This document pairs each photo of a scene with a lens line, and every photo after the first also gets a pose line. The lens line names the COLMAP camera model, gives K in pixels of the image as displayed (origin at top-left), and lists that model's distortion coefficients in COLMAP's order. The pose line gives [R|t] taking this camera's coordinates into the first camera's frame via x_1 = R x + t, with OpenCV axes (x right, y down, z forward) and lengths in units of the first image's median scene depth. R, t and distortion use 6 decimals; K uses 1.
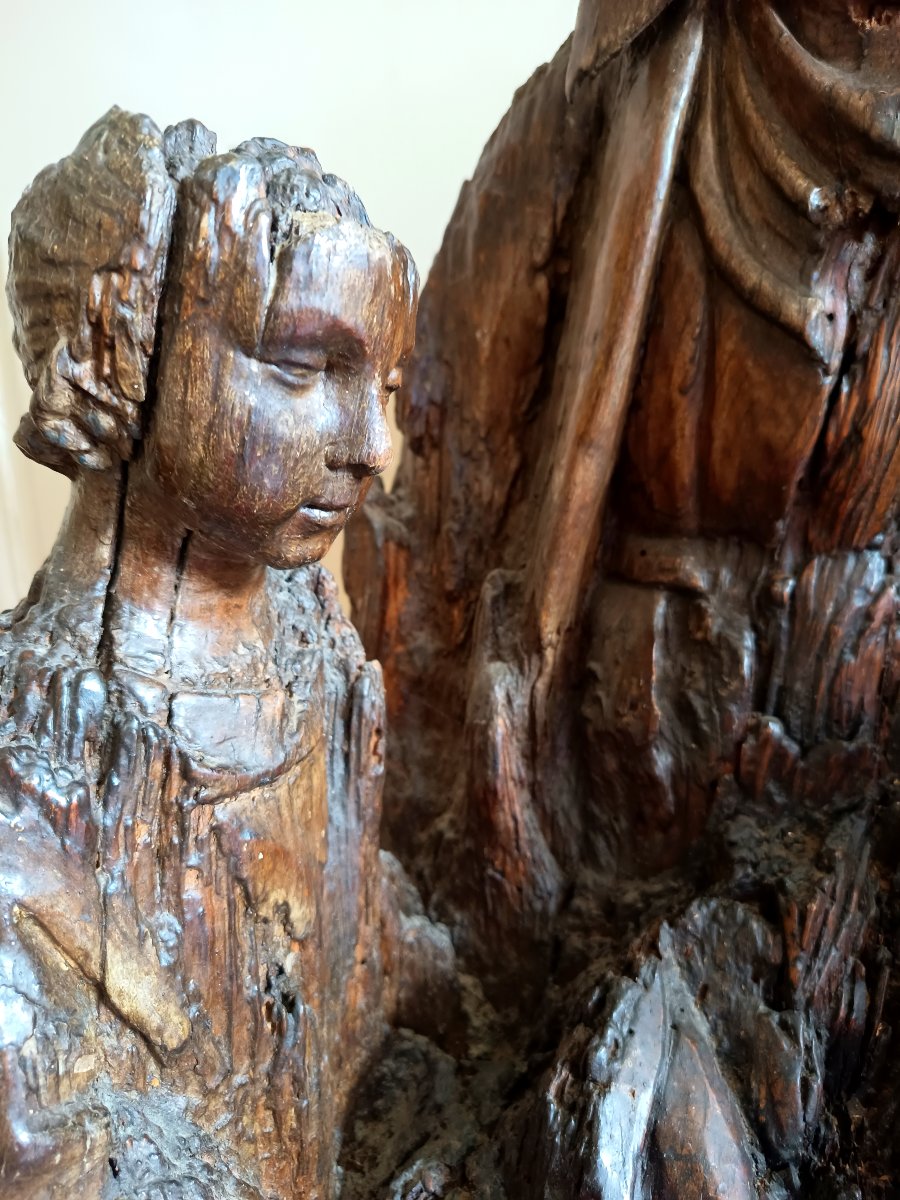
lens RADIAL K [[875.3, 0, 448.2], [0, 875.3, 595.8], [0, 0, 1]] dist [0.000853, -0.037040]
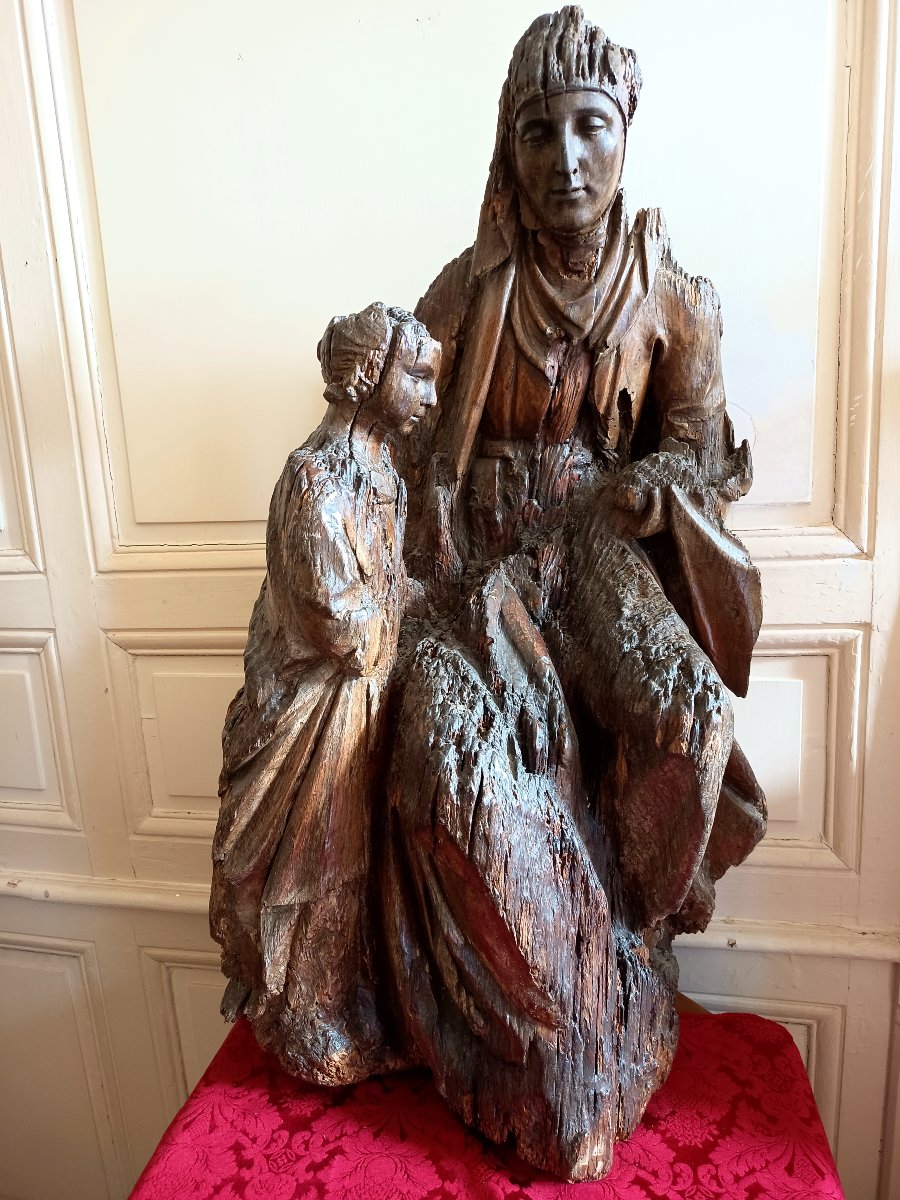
lens RADIAL K [[842.0, 0, 450.0], [0, 842.0, 600.0], [0, 0, 1]] dist [0.075961, -0.123277]
pose [[0.967873, -0.007598, 0.251325, -0.737368], [-0.000328, 0.999504, 0.031478, 0.451090], [-0.251440, -0.030549, 0.967391, -1.999460]]
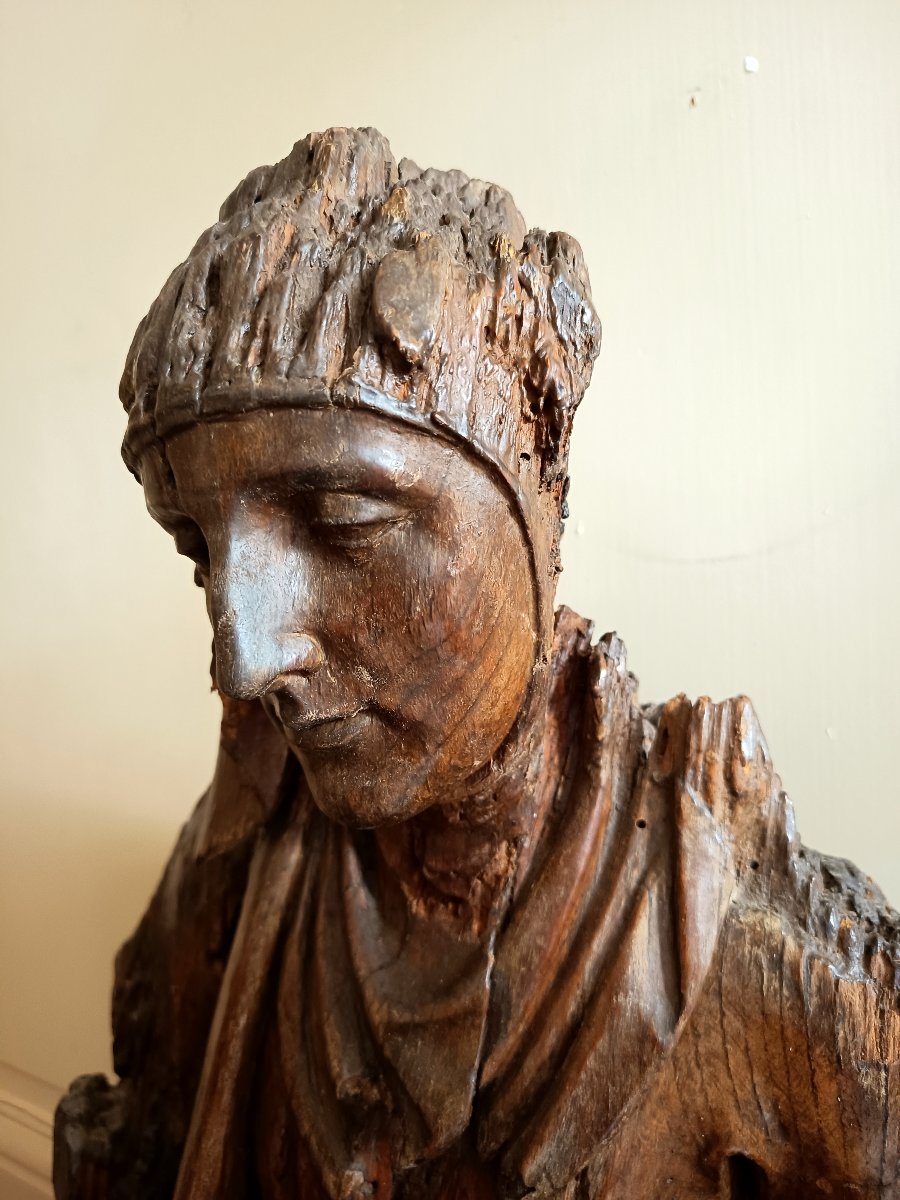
lens RADIAL K [[875.3, 0, 448.2], [0, 875.3, 595.8], [0, 0, 1]] dist [0.000853, -0.037040]
pose [[0.993558, 0.055716, -0.098683, 0.596272], [-0.071171, 0.984424, -0.160760, -0.843883], [0.088189, 0.166748, 0.982048, -0.071827]]
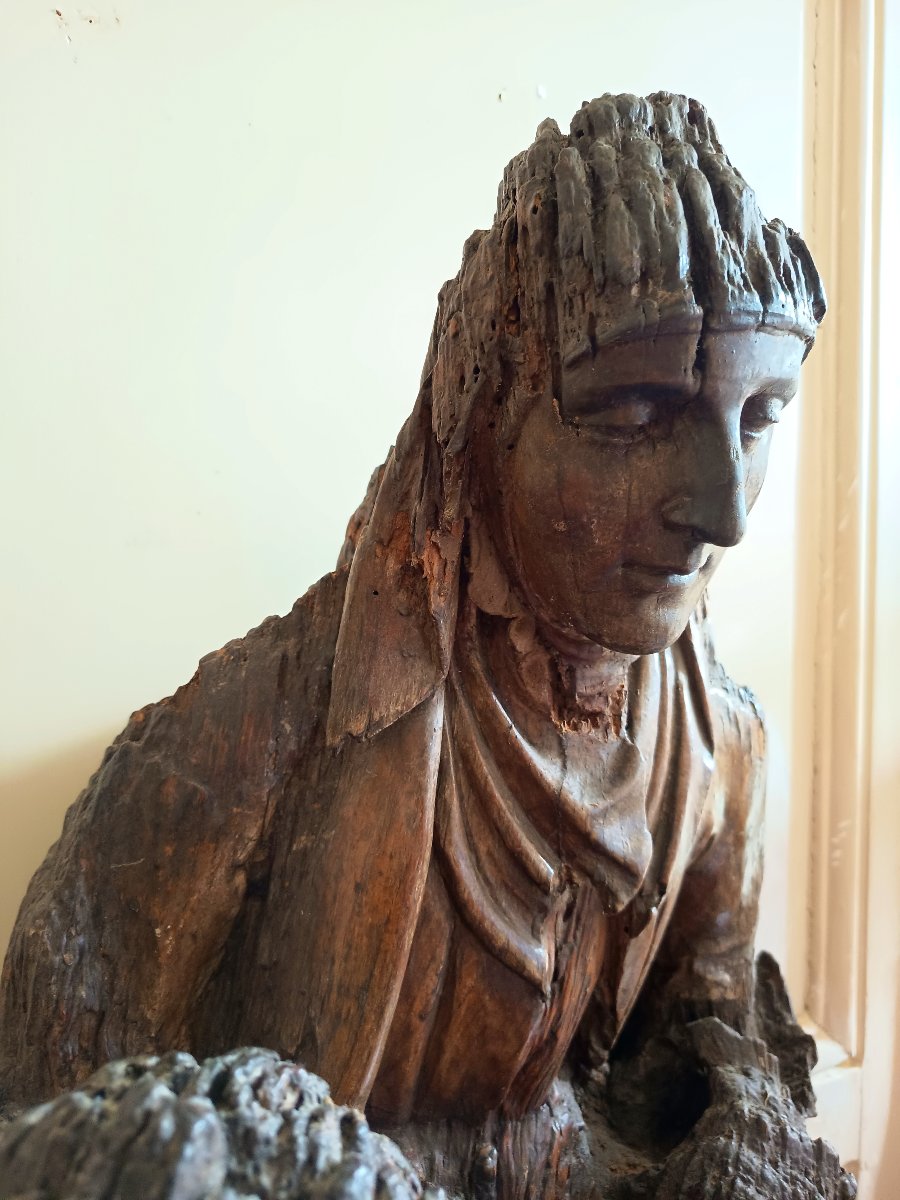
lens RADIAL K [[863.4, 0, 450.0], [0, 863.4, 600.0], [0, 0, 1]] dist [0.017135, -0.043506]
pose [[0.661089, 0.020503, 0.750028, -0.584761], [0.061975, 0.994718, -0.081819, -0.743094], [-0.747744, 0.100573, 0.656326, 0.262013]]
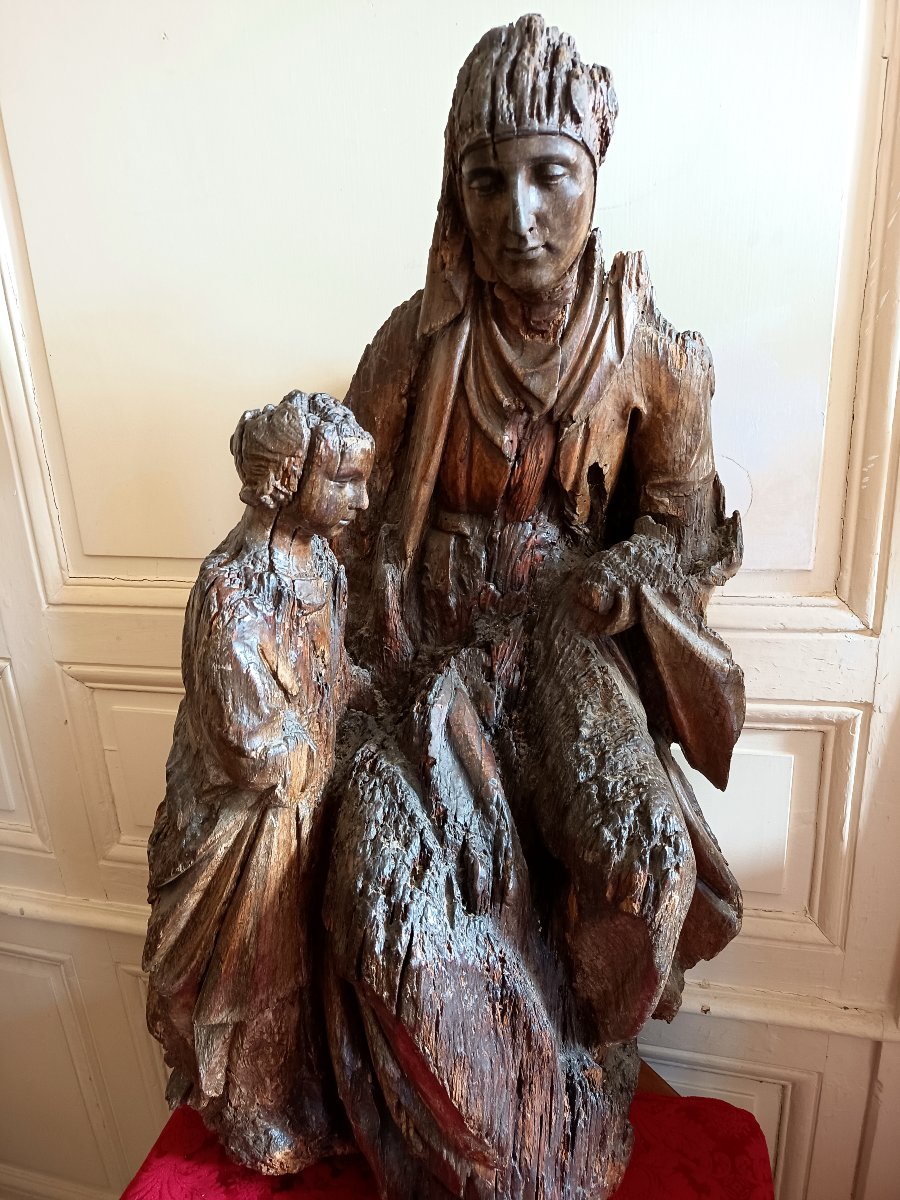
lens RADIAL K [[840.7, 0, 441.7], [0, 840.7, 600.7], [0, 0, 1]] dist [0.072902, -0.109486]
pose [[0.978092, -0.026715, 0.206454, -0.363566], [-0.005269, 0.988237, 0.152838, -0.231944], [-0.208109, -0.150578, 0.966446, -1.689598]]
